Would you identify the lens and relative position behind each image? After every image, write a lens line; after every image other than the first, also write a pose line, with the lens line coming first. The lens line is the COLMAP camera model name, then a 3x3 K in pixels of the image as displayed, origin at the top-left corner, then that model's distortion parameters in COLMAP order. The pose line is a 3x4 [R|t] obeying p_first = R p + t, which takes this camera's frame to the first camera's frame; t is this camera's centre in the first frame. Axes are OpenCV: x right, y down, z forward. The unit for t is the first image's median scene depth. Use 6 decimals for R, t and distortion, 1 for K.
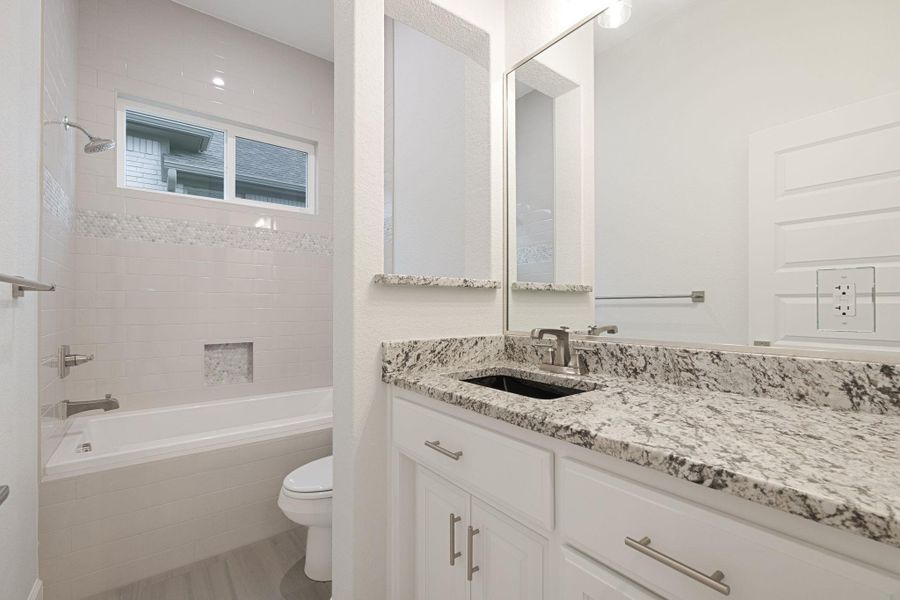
lens RADIAL K [[379.2, 0, 453.4], [0, 379.2, 300.7], [0, 0, 1]] dist [-0.015431, 0.000695]
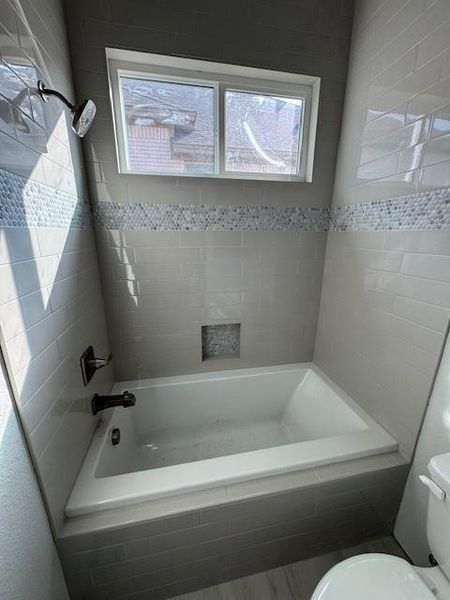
lens RADIAL K [[240.1, 0, 225.0], [0, 240.1, 302.5], [0, 0, 1]] dist [-0.000679, -0.000447]
pose [[0.889726, 0.133655, -0.436491, -0.291836], [-0.004633, 0.958773, 0.284135, -0.135148], [0.456472, -0.250780, 0.853664, 0.435171]]
